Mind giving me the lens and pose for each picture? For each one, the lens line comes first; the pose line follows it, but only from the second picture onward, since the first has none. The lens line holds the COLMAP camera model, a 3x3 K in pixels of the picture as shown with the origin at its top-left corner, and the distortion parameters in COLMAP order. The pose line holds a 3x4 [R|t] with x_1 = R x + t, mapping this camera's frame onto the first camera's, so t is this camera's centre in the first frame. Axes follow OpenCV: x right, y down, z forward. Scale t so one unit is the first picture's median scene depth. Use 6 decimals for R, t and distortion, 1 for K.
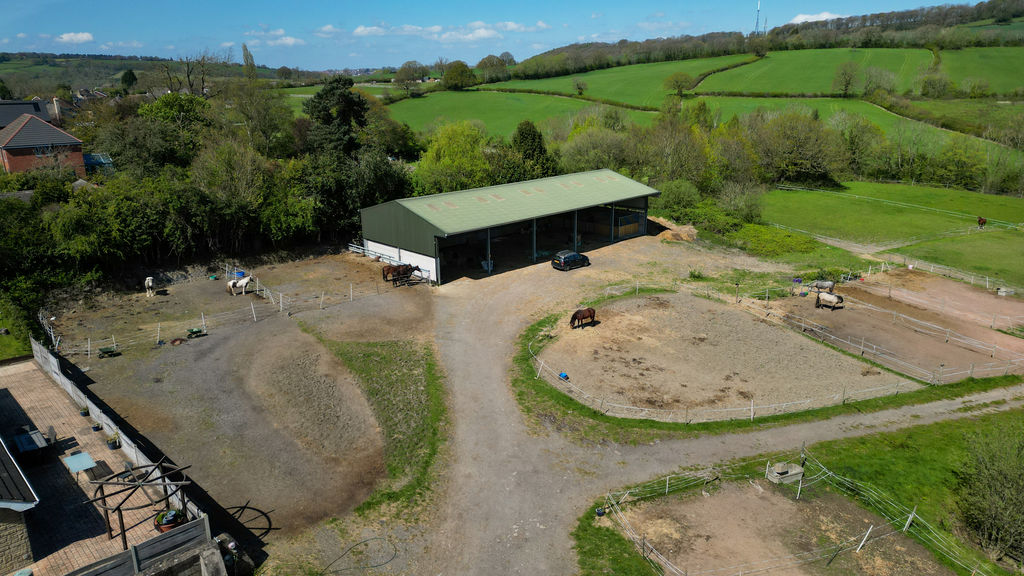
lens RADIAL K [[711.1, 0, 509.3], [0, 711.1, 285.6], [0, 0, 1]] dist [0.080369, -0.076780]
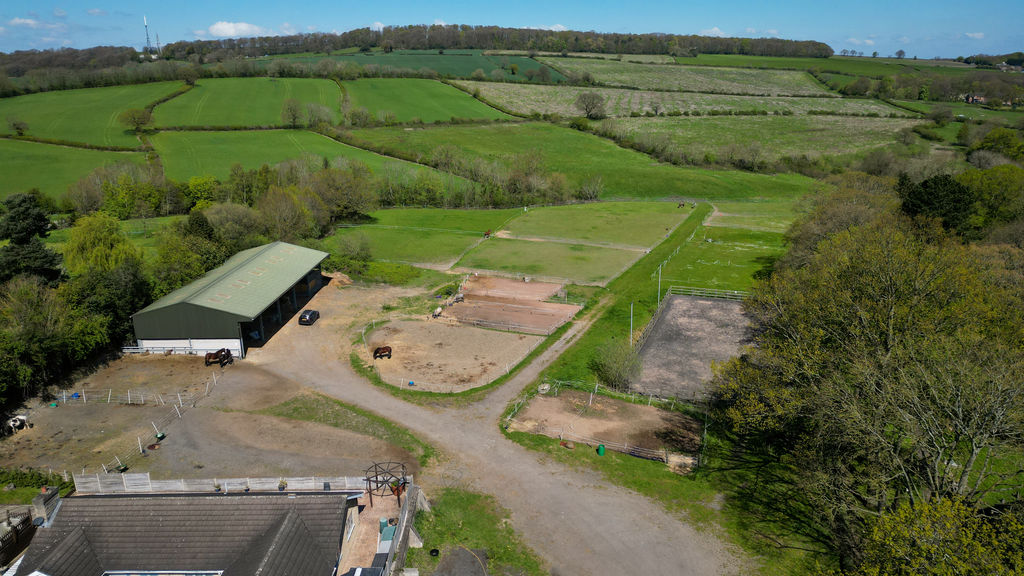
lens RADIAL K [[711.1, 0, 509.3], [0, 711.1, 285.6], [0, 0, 1]] dist [0.080369, -0.076780]
pose [[0.711108, -0.198497, 0.674480, -0.506962], [0.205526, 0.976103, 0.070577, -0.101707], [-0.672372, 0.088436, 0.734912, -0.251779]]
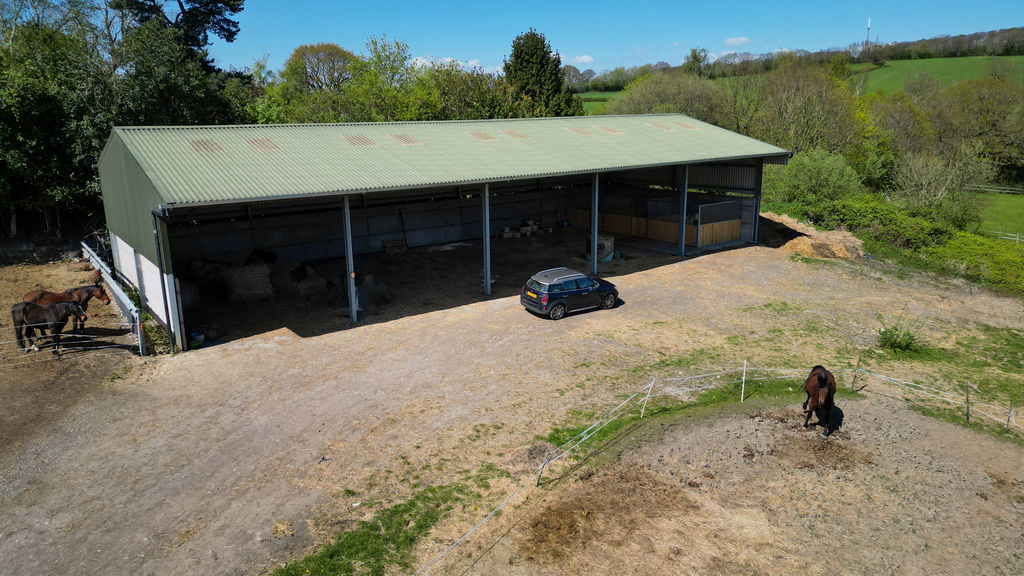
lens RADIAL K [[711.1, 0, 509.3], [0, 711.1, 285.6], [0, 0, 1]] dist [0.080369, -0.076780]
pose [[0.992668, 0.029079, -0.117320, 0.089608], [-0.033624, 0.998751, -0.036949, -0.021212], [0.116099, 0.040623, 0.992407, 0.536269]]
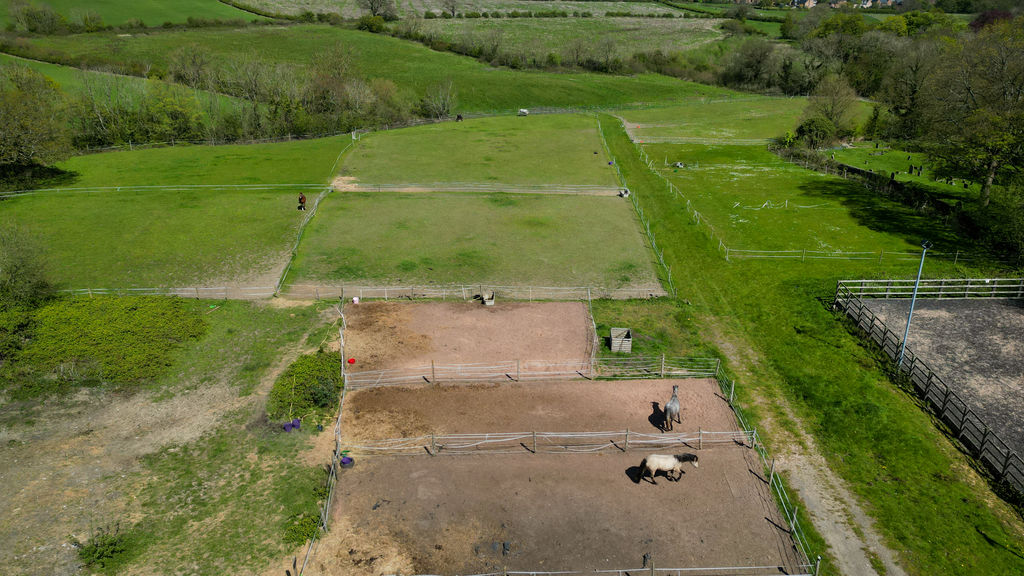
lens RADIAL K [[711.1, 0, 509.3], [0, 711.1, 285.6], [0, 0, 1]] dist [0.080369, -0.076780]
pose [[0.444913, -0.341693, 0.827828, 0.084741], [0.271679, 0.932291, 0.238798, -0.158923], [-0.853372, 0.118659, 0.507619, 0.560582]]
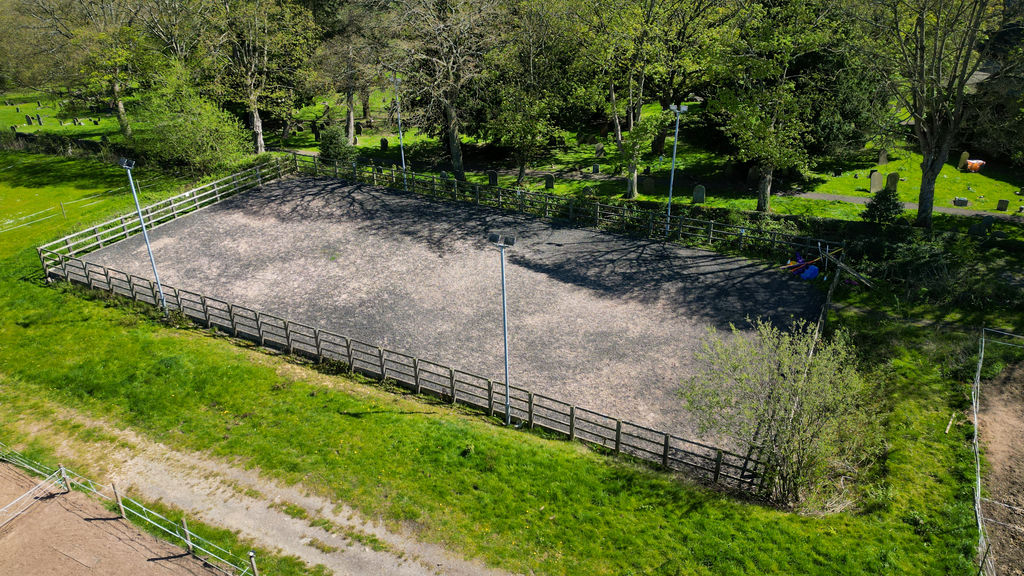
lens RADIAL K [[711.1, 0, 509.3], [0, 711.1, 285.6], [0, 0, 1]] dist [0.080369, -0.076780]
pose [[-0.613446, -0.338973, 0.713289, 0.172881], [0.247813, 0.774956, 0.581405, -0.123410], [-0.749848, 0.533423, -0.391391, 0.602109]]
